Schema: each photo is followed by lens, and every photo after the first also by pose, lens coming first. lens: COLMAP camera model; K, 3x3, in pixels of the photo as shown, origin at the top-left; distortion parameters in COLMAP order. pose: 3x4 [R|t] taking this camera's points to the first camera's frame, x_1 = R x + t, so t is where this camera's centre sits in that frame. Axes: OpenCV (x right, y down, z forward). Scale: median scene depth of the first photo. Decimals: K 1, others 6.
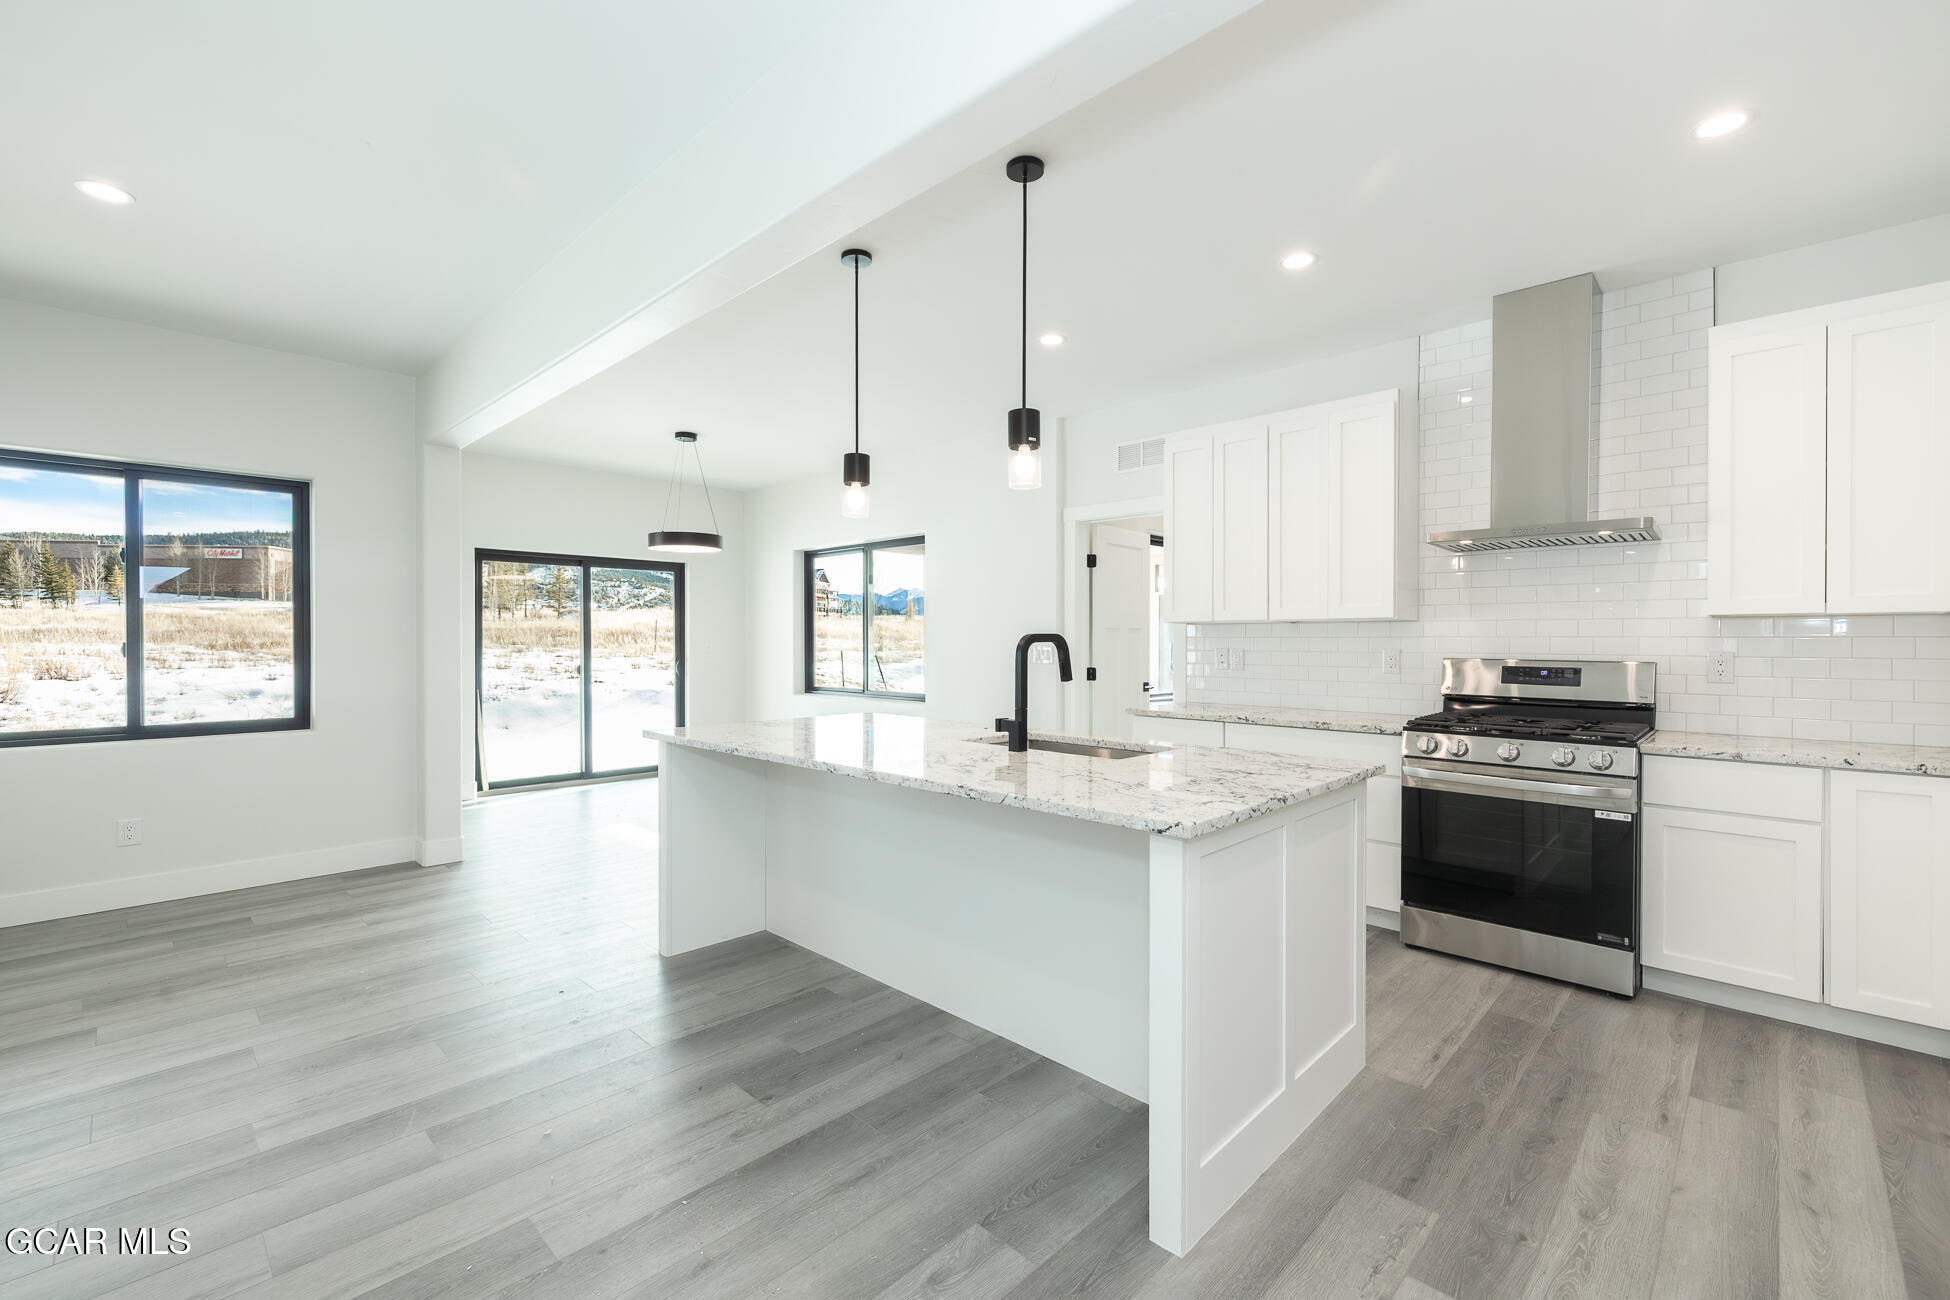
lens RADIAL K [[814.8, 0, 975.0], [0, 814.8, 650.0], [0, 0, 1]] dist [0.002155, 0.000266]
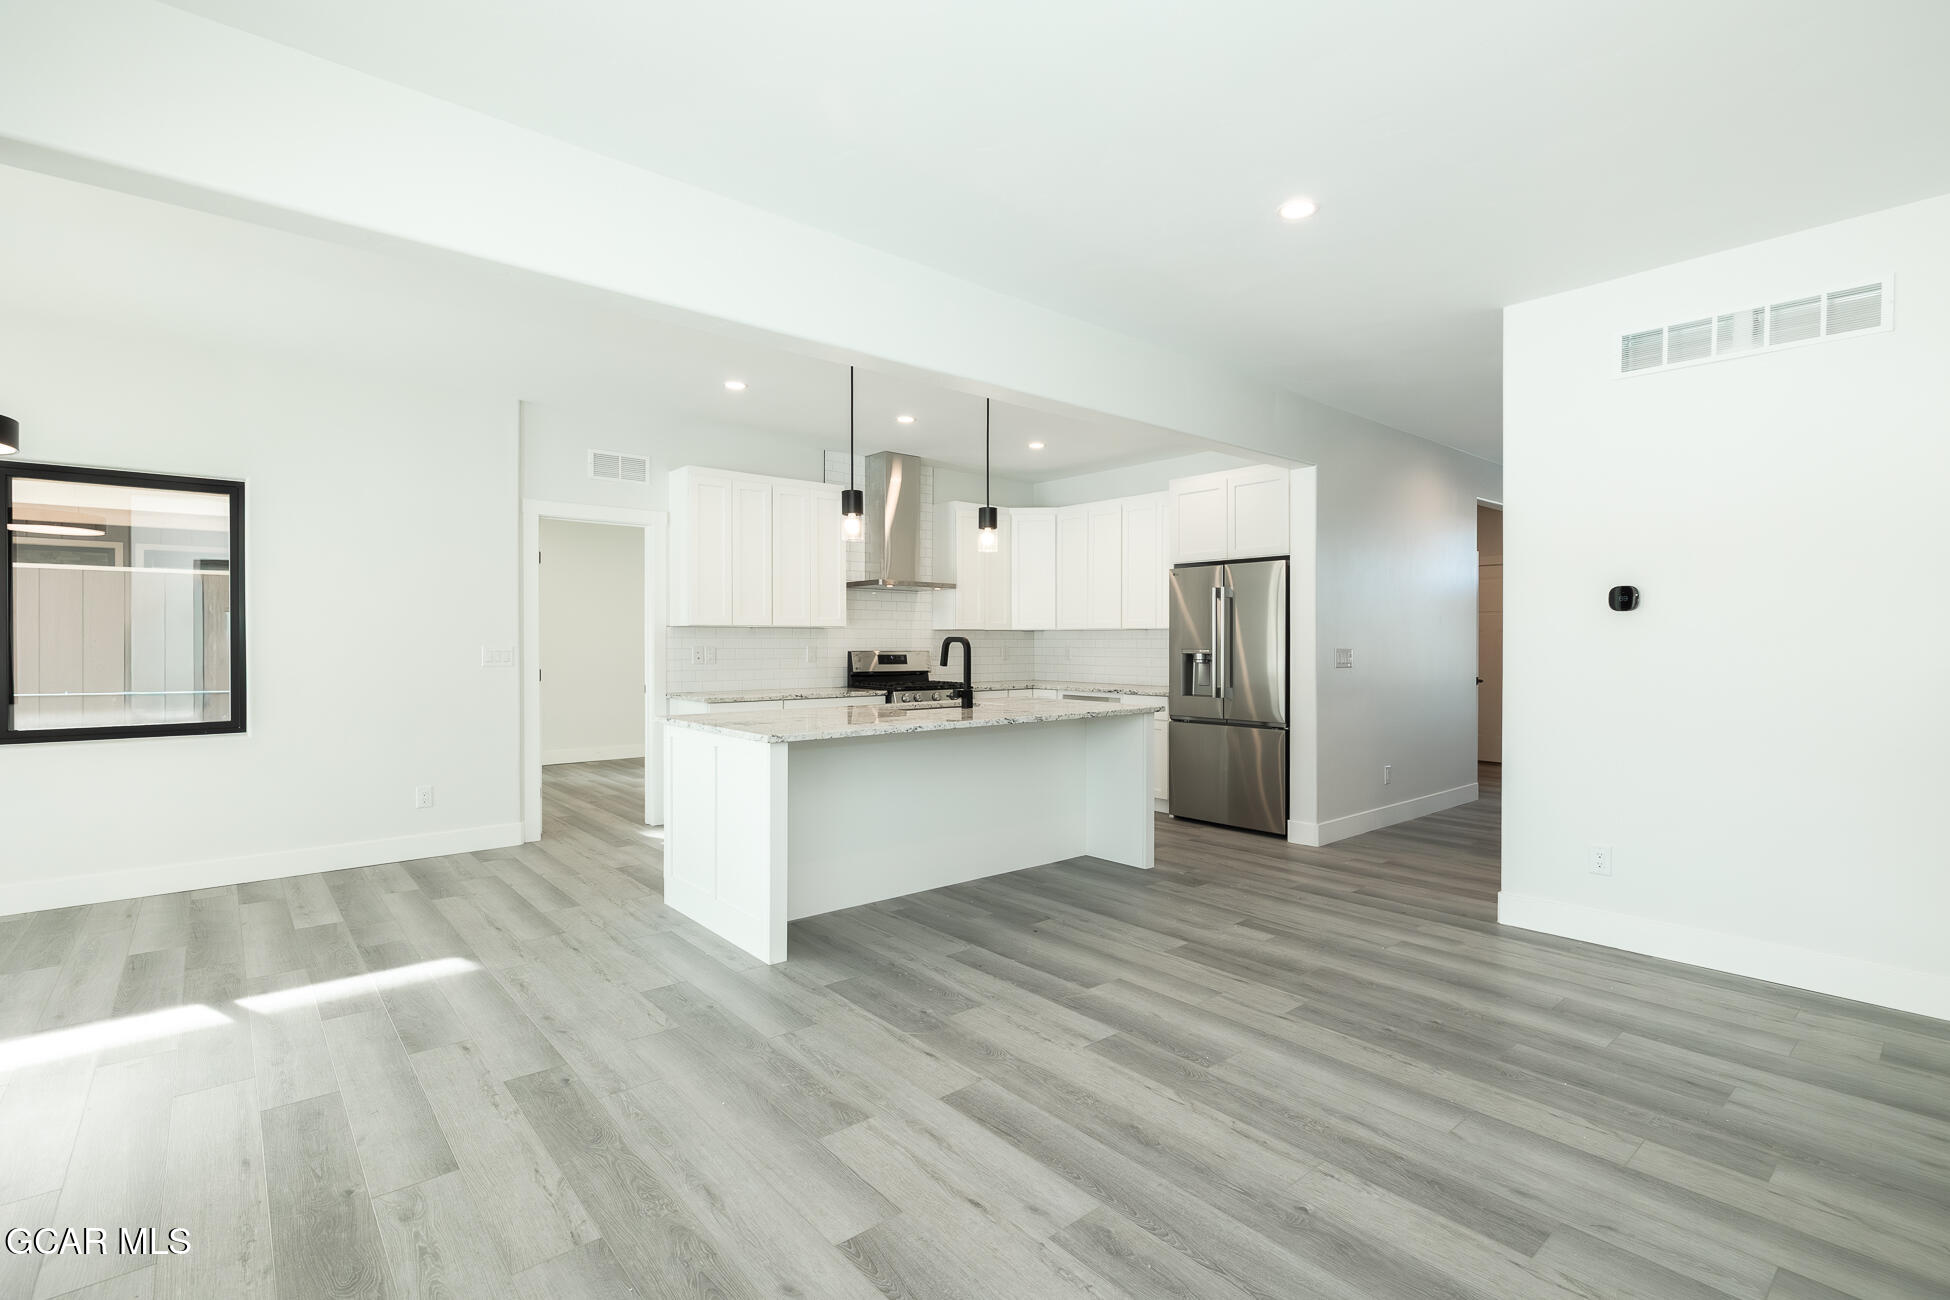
lens RADIAL K [[895.0, 0, 944.6], [0, 895.0, 648.3], [0, 0, 1]] dist [-0.002006, -0.000085]
pose [[0.125137, -0.009121, 0.992097, -1.472769], [0.010726, 0.999912, 0.007839, -0.009641], [-0.992081, 0.009660, 0.125224, 0.690147]]
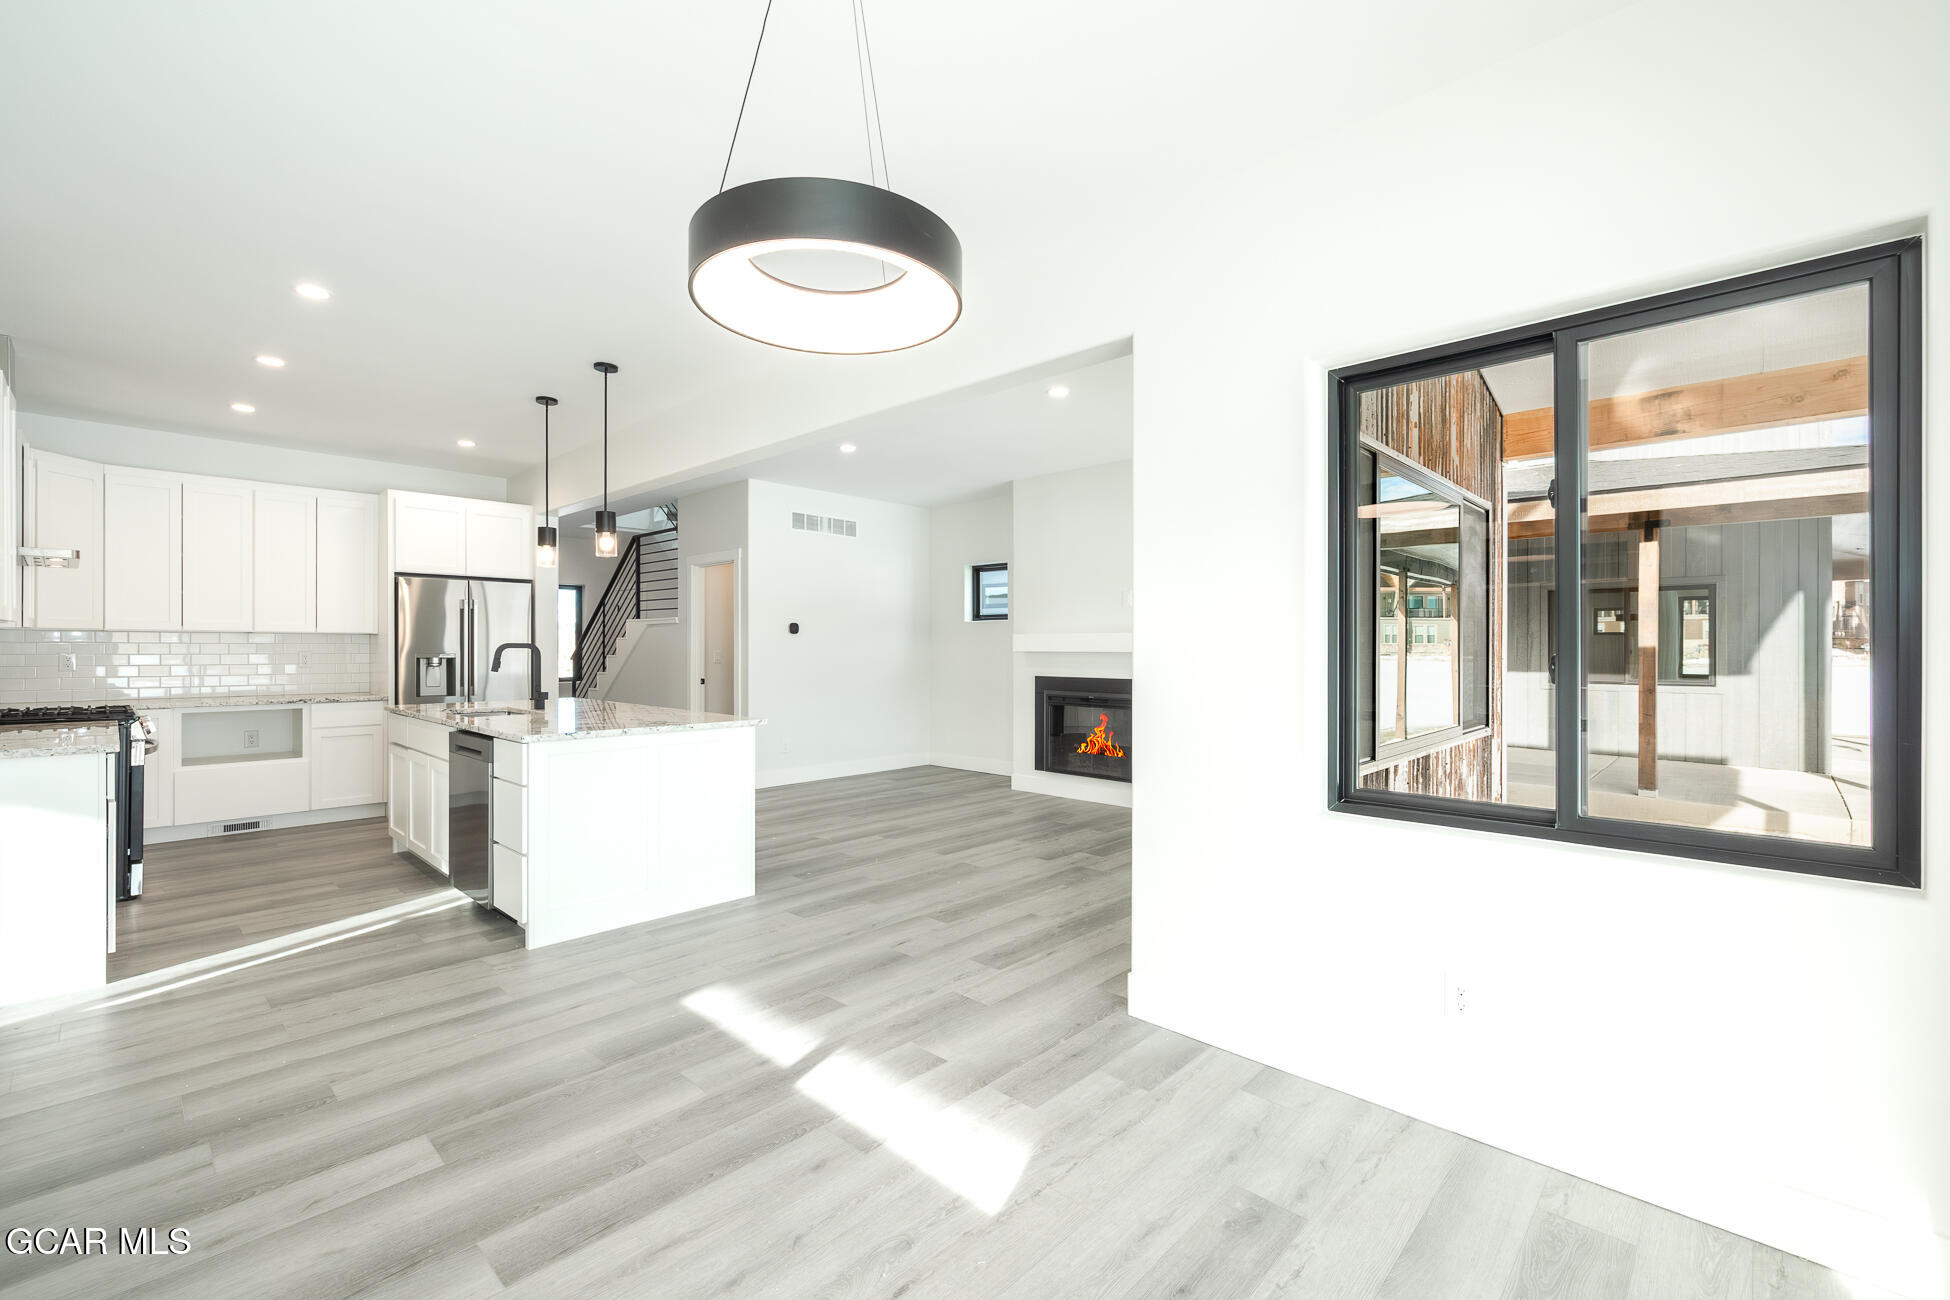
lens RADIAL K [[850.2, 0, 975.0], [0, 850.2, 650.0], [0, 0, 1]] dist [0.001124, 0.000312]
pose [[-0.999994, -0.003309, 0.000882, -0.763591], [-0.003293, 0.999831, 0.018081, -0.034975], [-0.000941, 0.018078, -0.999836, 2.421476]]
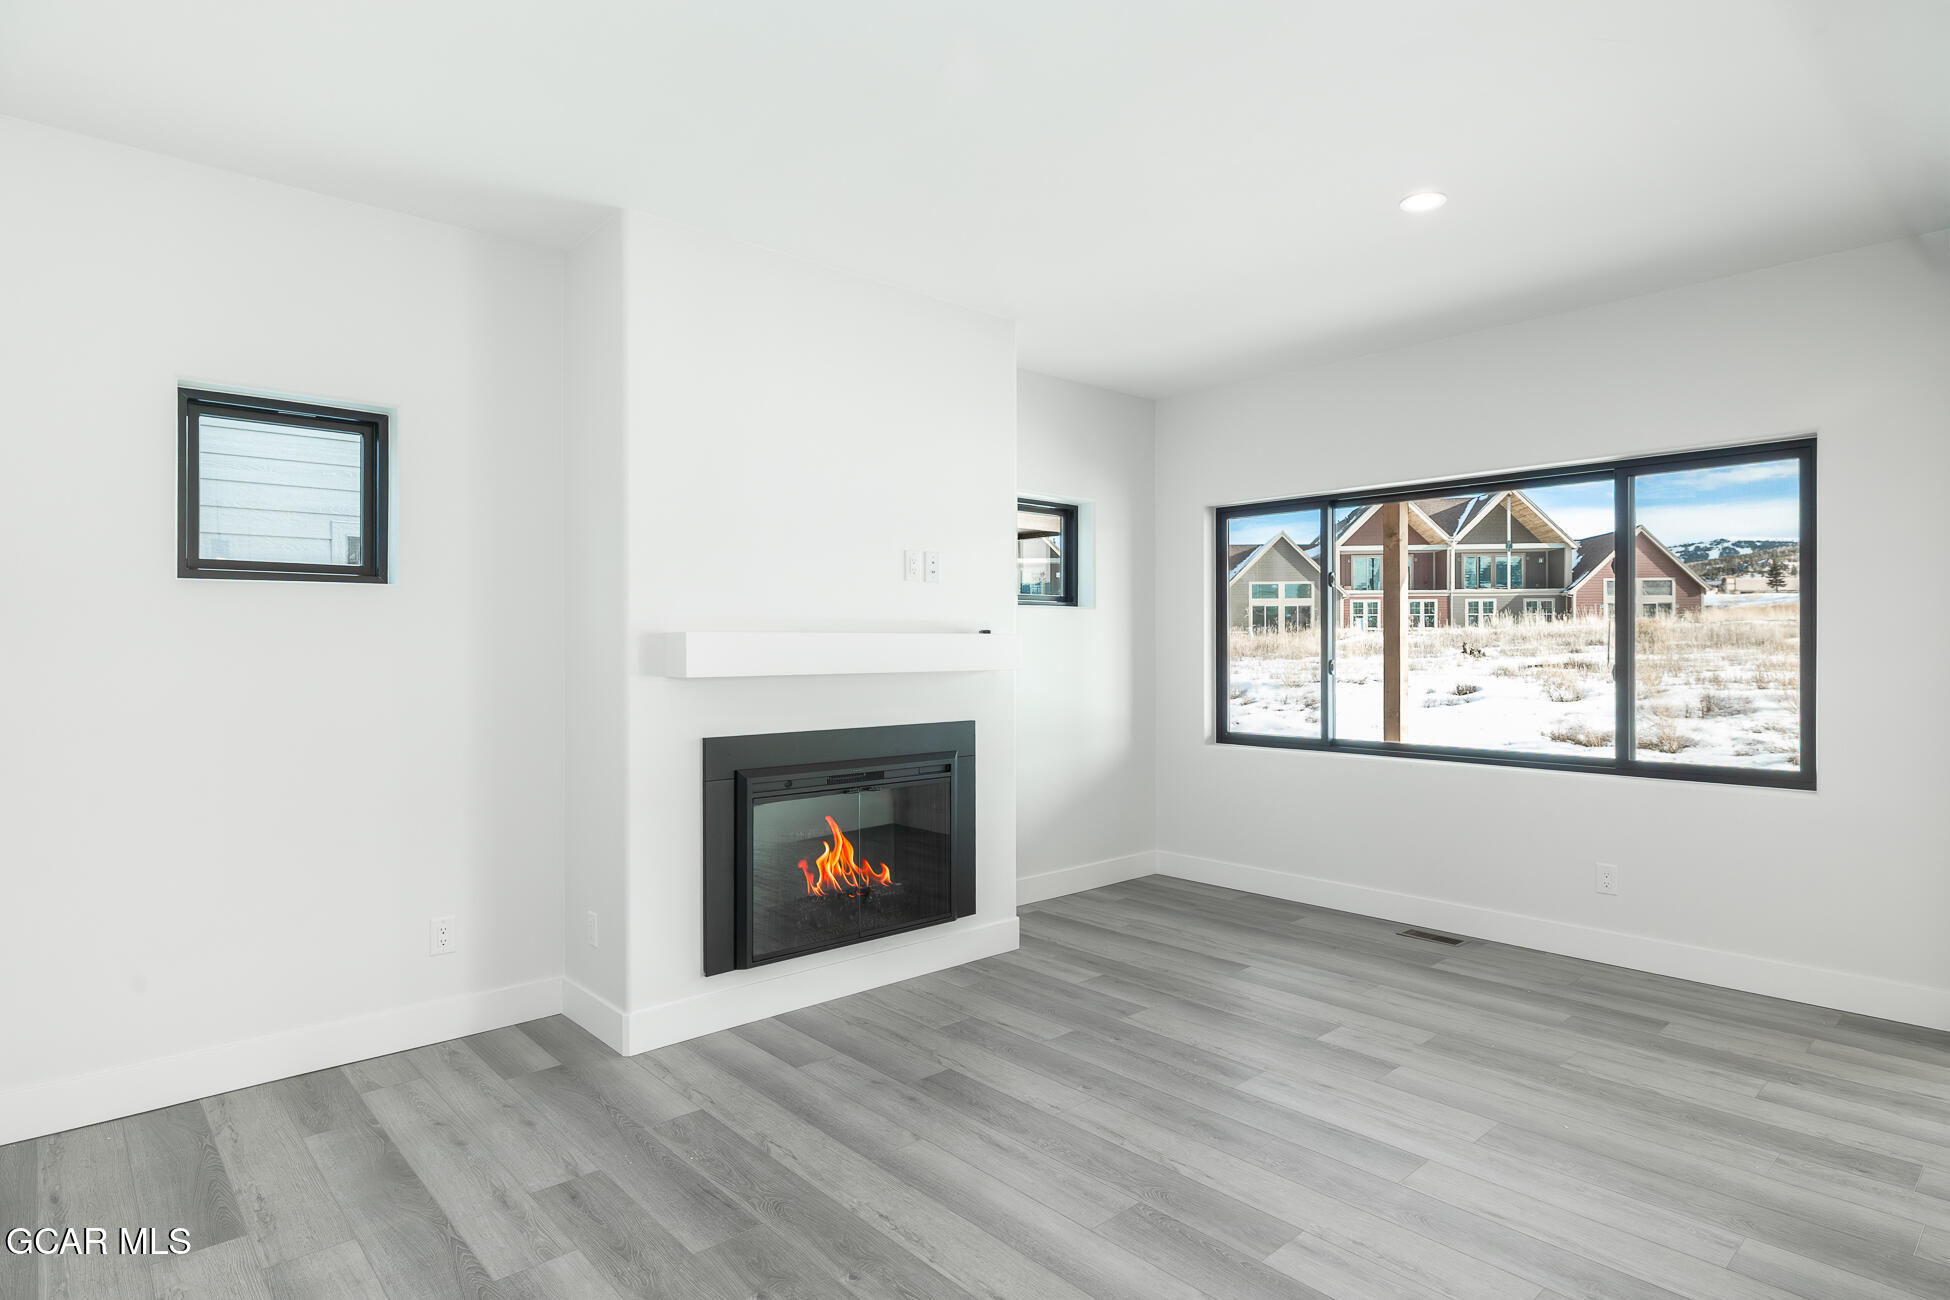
lens RADIAL K [[1053.5, 0, 979.5], [0, 1053.5, 643.8], [0, 0, 1]] dist [-0.001352, -0.001195]
pose [[-0.063188, -0.000868, -0.998001, 0.171350], [-0.011601, 0.999933, -0.000135, -0.027544], [0.997934, 0.011569, -0.063194, 0.481639]]
